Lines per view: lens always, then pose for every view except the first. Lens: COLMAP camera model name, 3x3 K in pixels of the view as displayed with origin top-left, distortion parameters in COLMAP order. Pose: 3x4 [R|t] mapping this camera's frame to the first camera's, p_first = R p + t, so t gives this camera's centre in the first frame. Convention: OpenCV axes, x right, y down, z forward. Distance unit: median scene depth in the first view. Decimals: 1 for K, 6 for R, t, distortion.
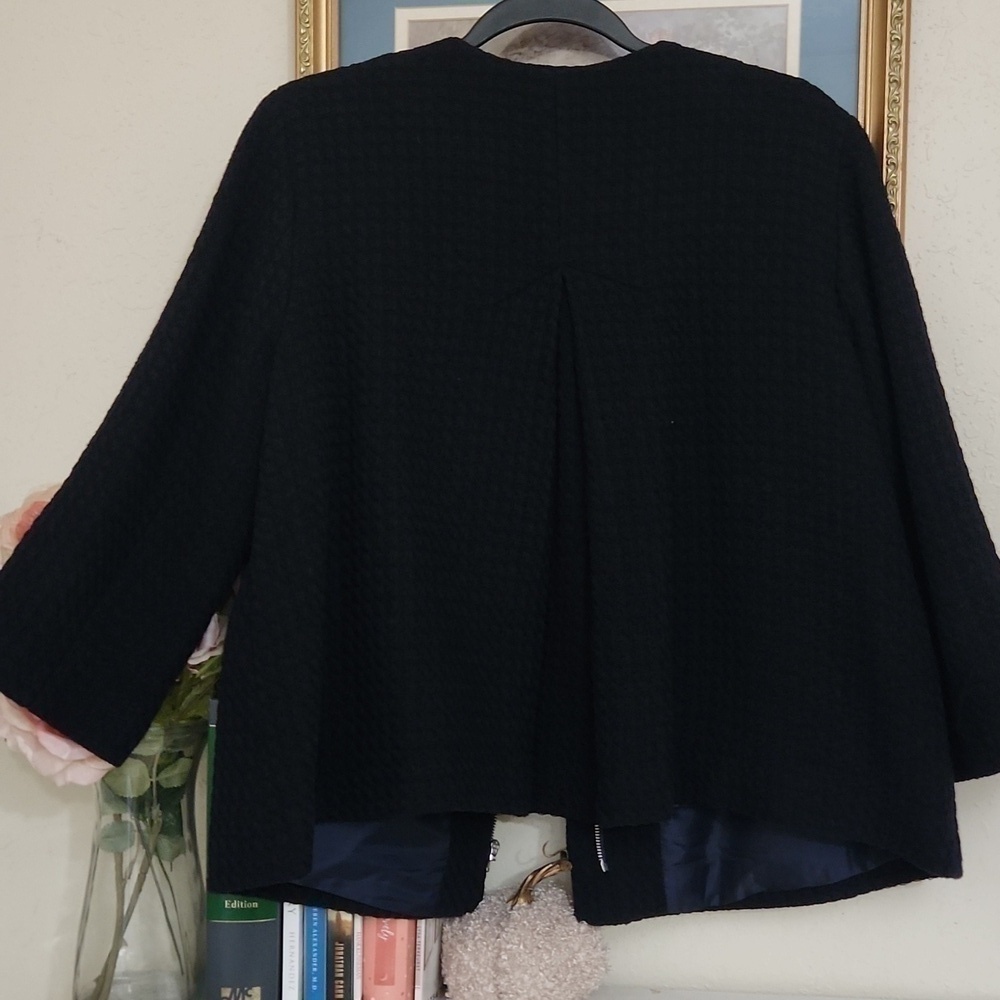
lens RADIAL K [[1431.1, 0, 500.0], [0, 1431.1, 500.0], [0, 0, 1]] dist [0.050428, -0.033046]
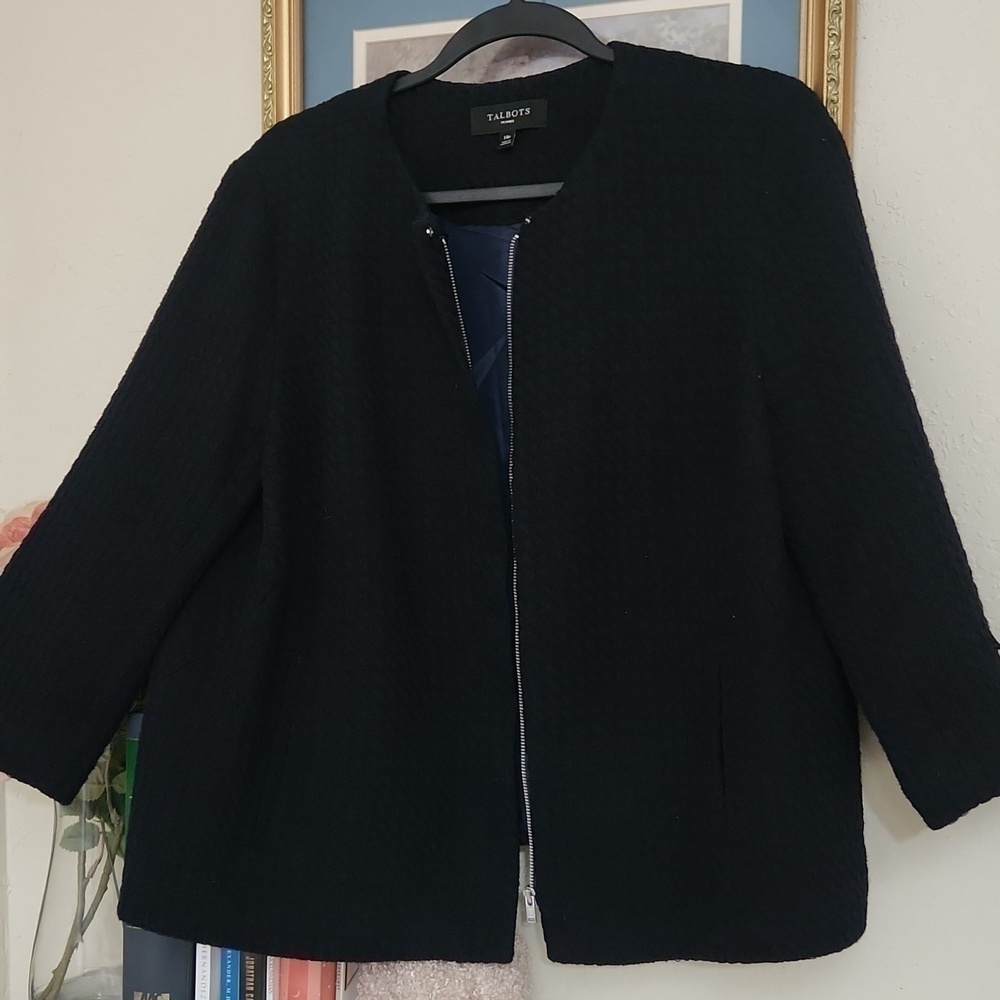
lens RADIAL K [[1431.1, 0, 500.0], [0, 1431.1, 500.0], [0, 0, 1]] dist [0.050428, -0.033046]
pose [[0.974249, 0.010986, -0.225208, 0.272283], [-0.009451, 0.999924, 0.007895, -0.024549], [0.225278, -0.005564, 0.974279, 0.044460]]
